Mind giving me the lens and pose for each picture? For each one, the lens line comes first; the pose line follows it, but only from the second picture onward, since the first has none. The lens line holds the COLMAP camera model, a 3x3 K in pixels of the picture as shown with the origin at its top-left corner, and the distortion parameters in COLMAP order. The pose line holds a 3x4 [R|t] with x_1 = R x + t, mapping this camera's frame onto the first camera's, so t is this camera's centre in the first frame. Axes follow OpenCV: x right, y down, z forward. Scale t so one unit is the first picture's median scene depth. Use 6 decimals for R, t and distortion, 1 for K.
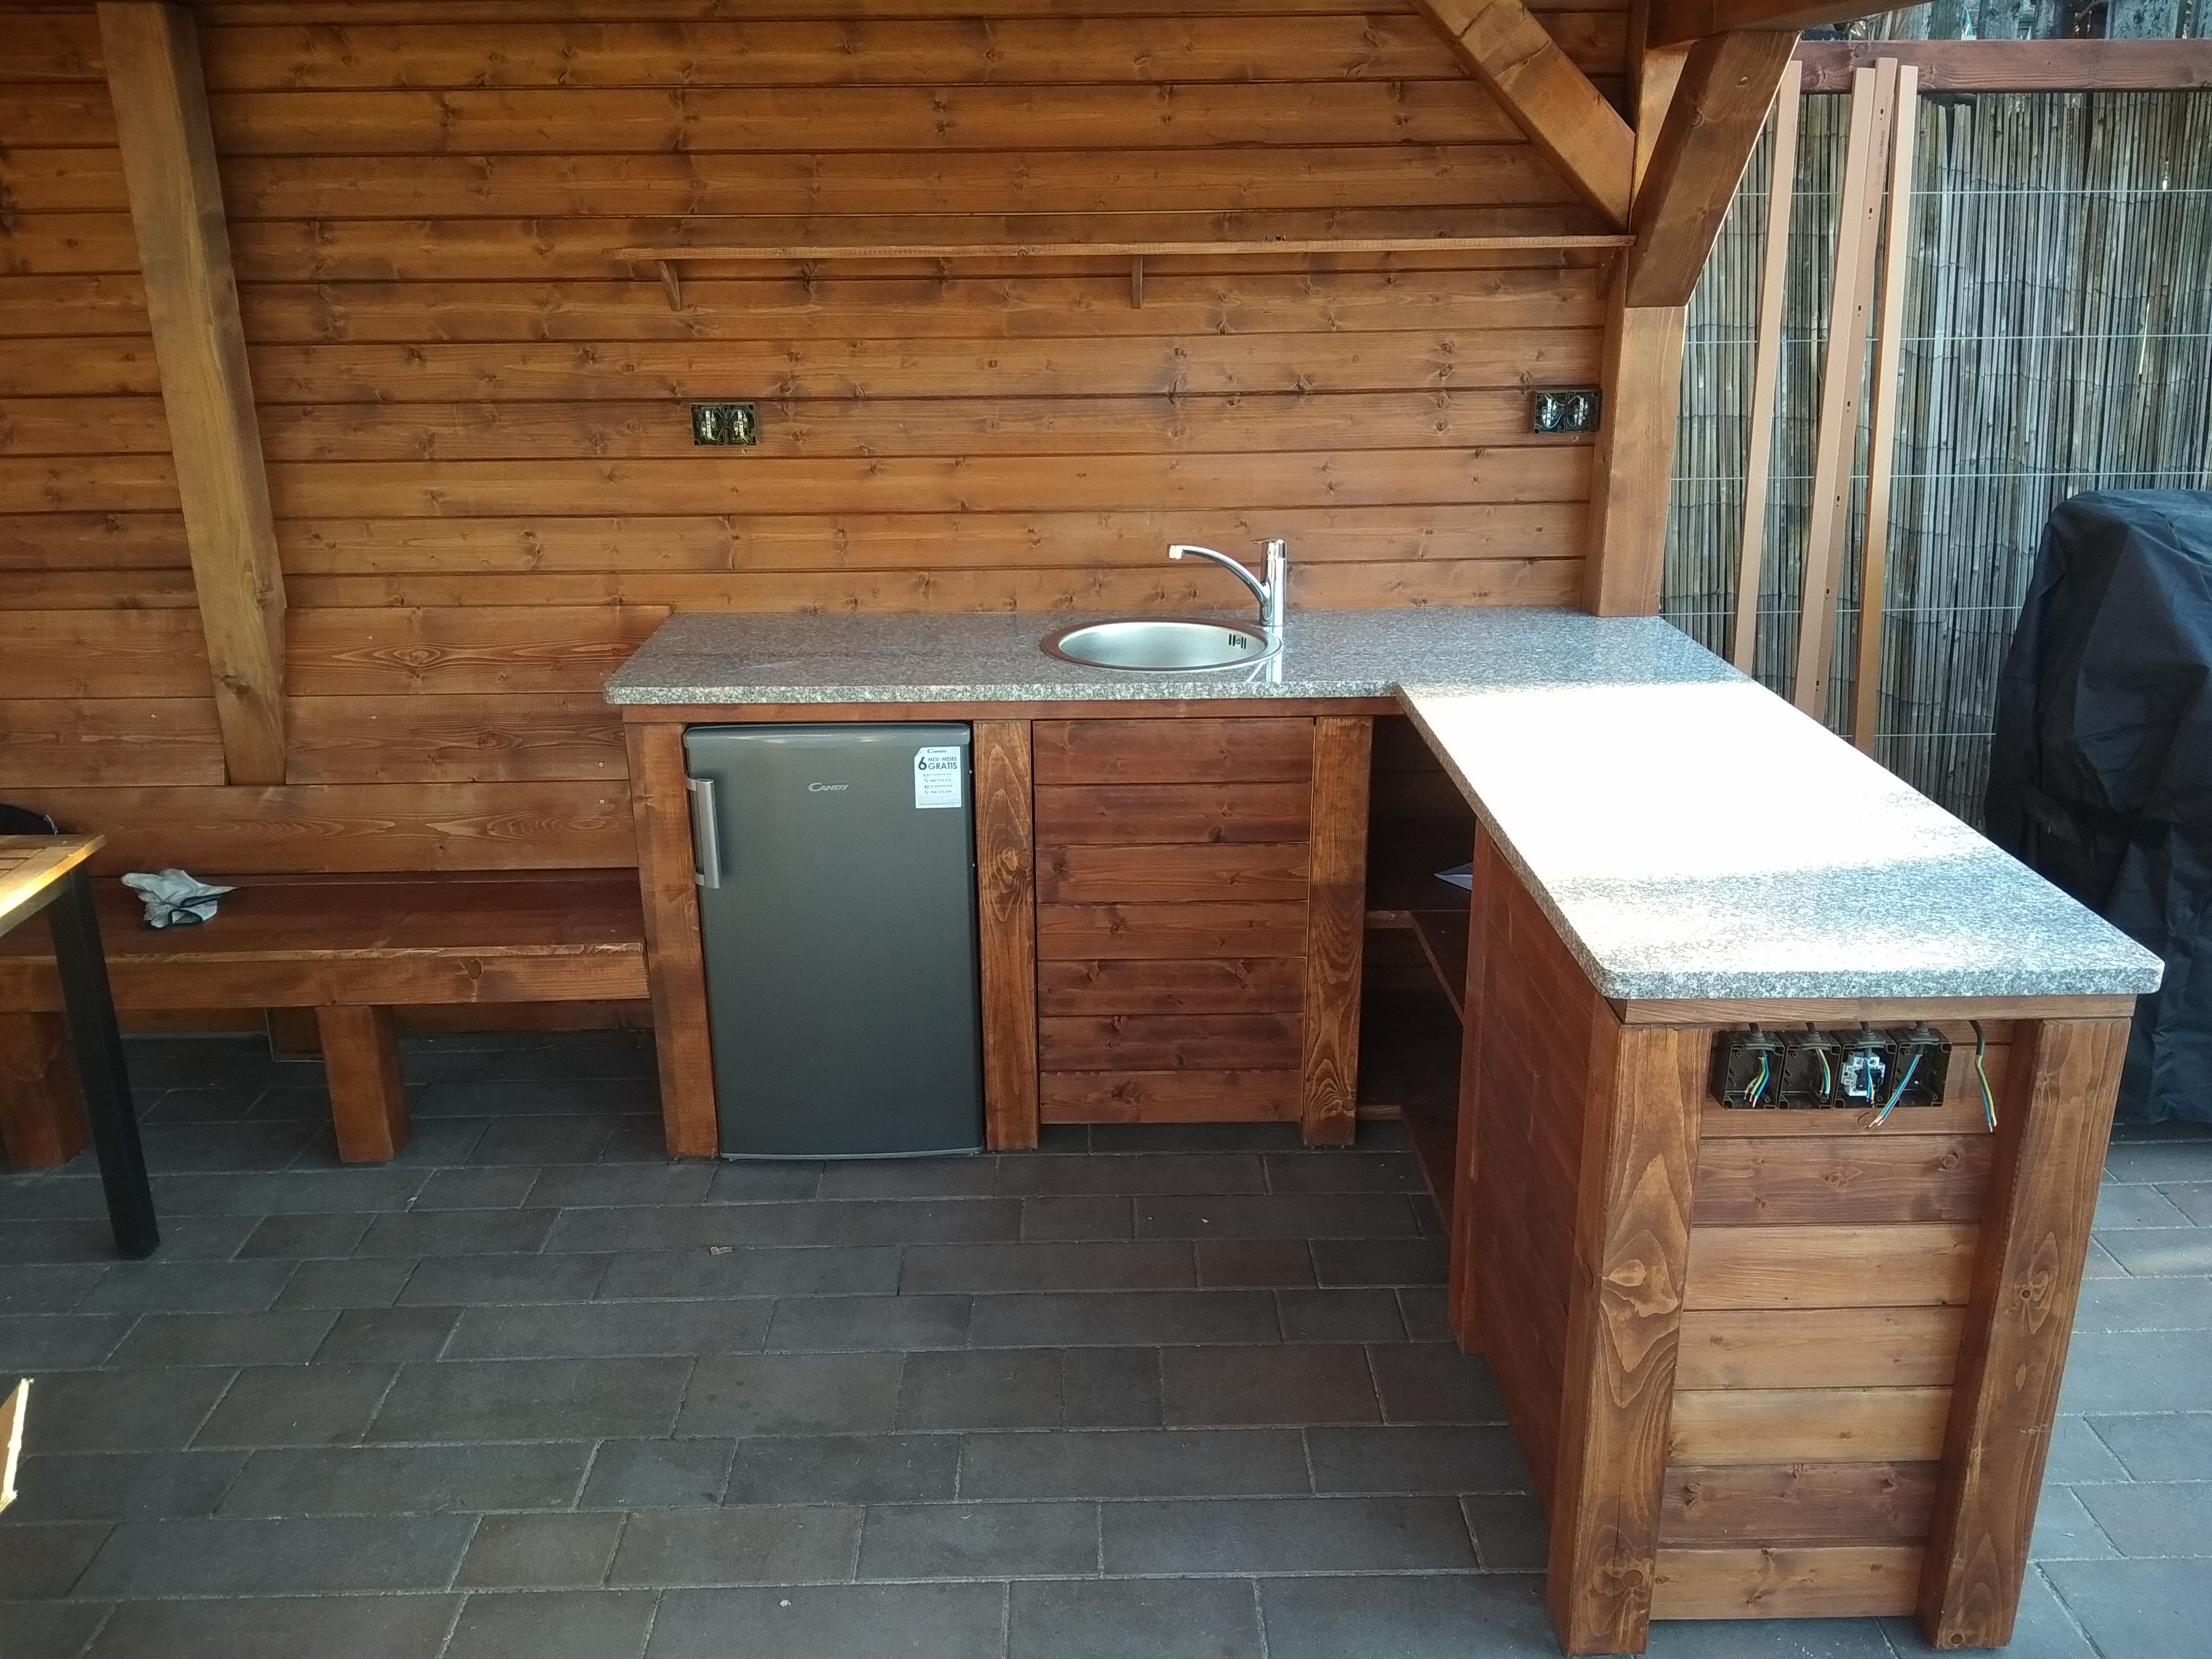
lens RADIAL K [[1787.5, 0, 1091.7], [0, 1787.5, 830.4], [0, 0, 1]] dist [0.125686, -0.202495]
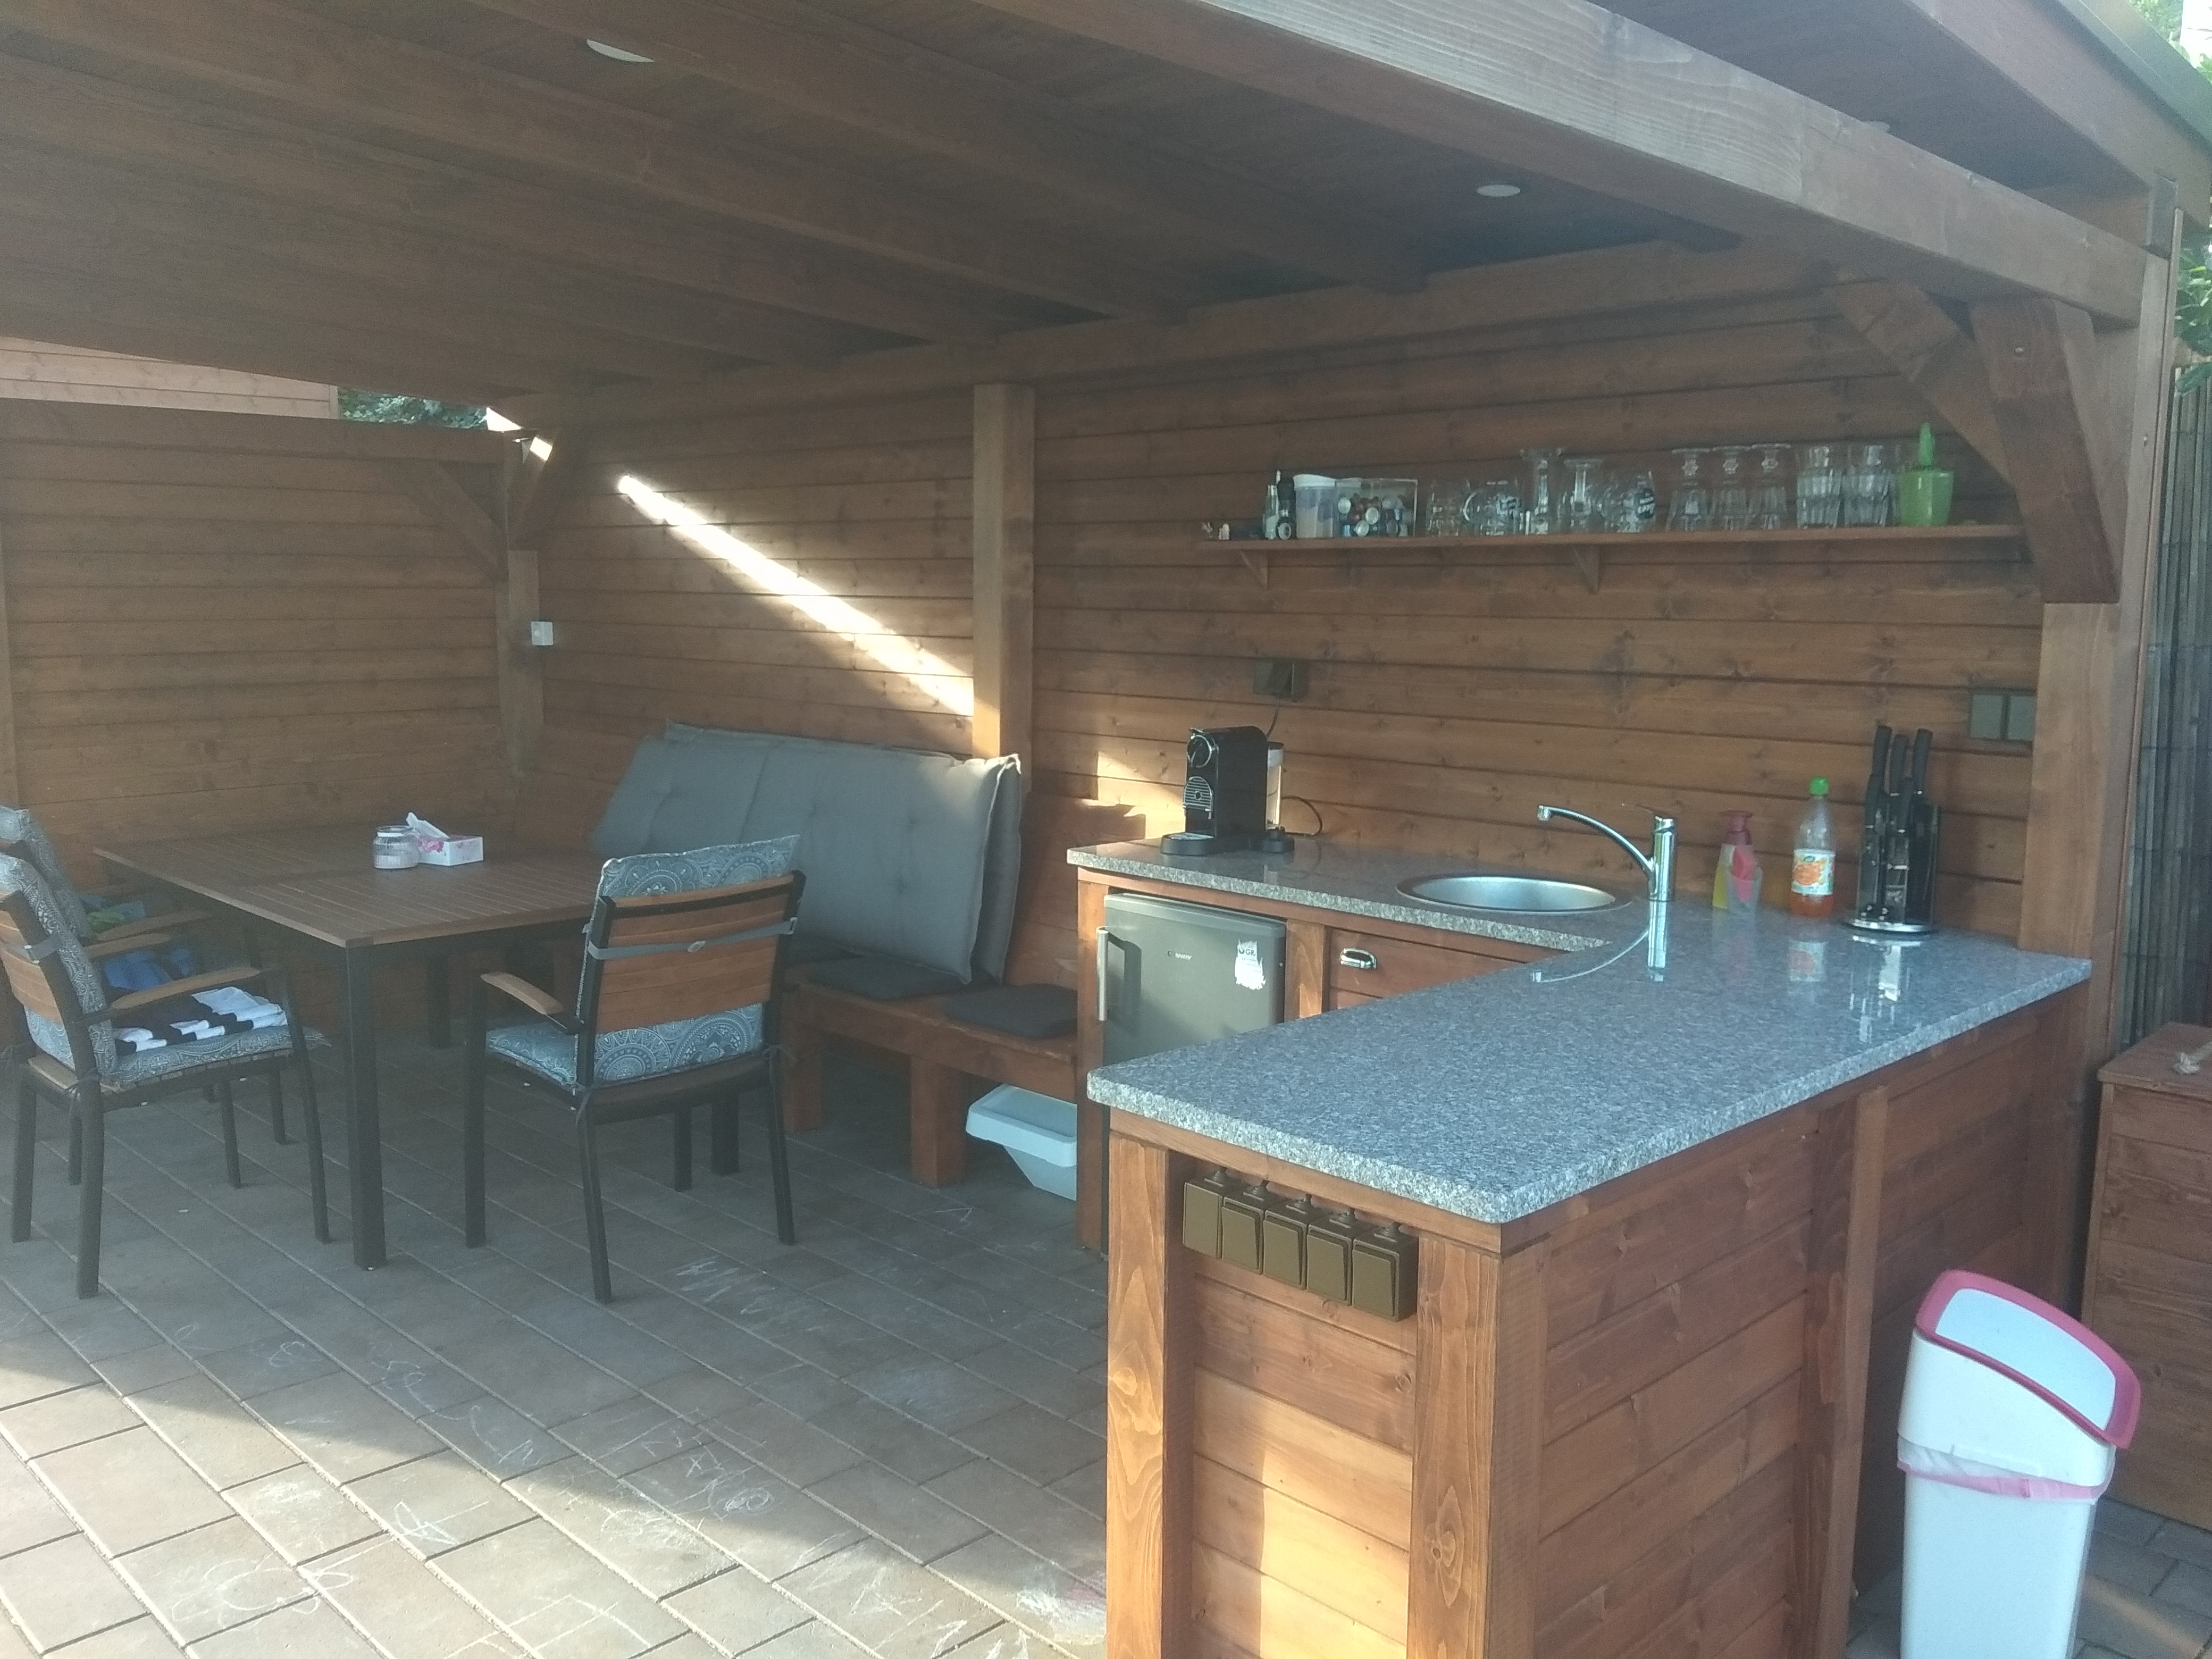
lens RADIAL K [[1787.5, 0, 1091.7], [0, 1787.5, 830.4], [0, 0, 1]] dist [0.125686, -0.202495]
pose [[0.692238, 0.117342, -0.712065, 0.597835], [-0.253358, 0.963403, -0.087542, 0.014941], [0.675734, 0.241007, 0.696634, 0.087009]]
